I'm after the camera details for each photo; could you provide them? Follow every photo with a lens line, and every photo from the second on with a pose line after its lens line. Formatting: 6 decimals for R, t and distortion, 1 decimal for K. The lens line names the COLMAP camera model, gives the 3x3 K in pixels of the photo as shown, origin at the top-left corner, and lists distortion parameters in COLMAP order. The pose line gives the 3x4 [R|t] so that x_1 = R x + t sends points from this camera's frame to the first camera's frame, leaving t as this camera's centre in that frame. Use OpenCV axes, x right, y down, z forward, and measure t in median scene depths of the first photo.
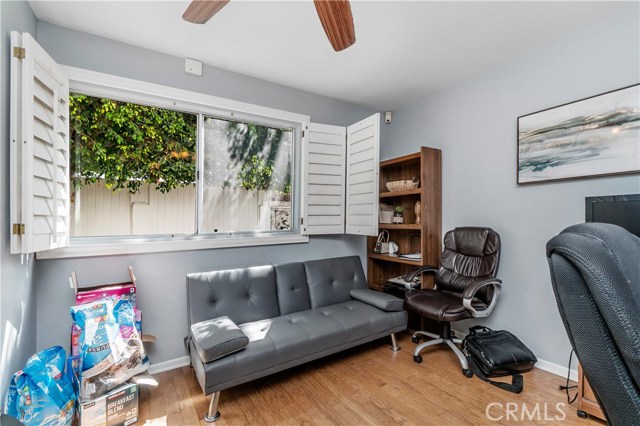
lens RADIAL K [[280.7, 0, 321.5], [0, 280.7, 219.3], [0, 0, 1]] dist [0.000245, 0.000067]
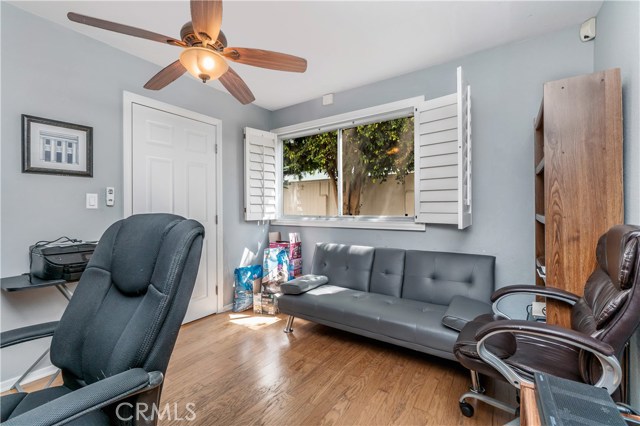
lens RADIAL K [[280.7, 0, 321.7], [0, 280.7, 206.2], [0, 0, 1]] dist [0.000245, 0.000067]
pose [[0.393883, 0.005176, -0.919146, 0.862569], [-0.000101, 0.999984, 0.005588, -0.006792], [0.919160, -0.002108, 0.393878, 0.413216]]
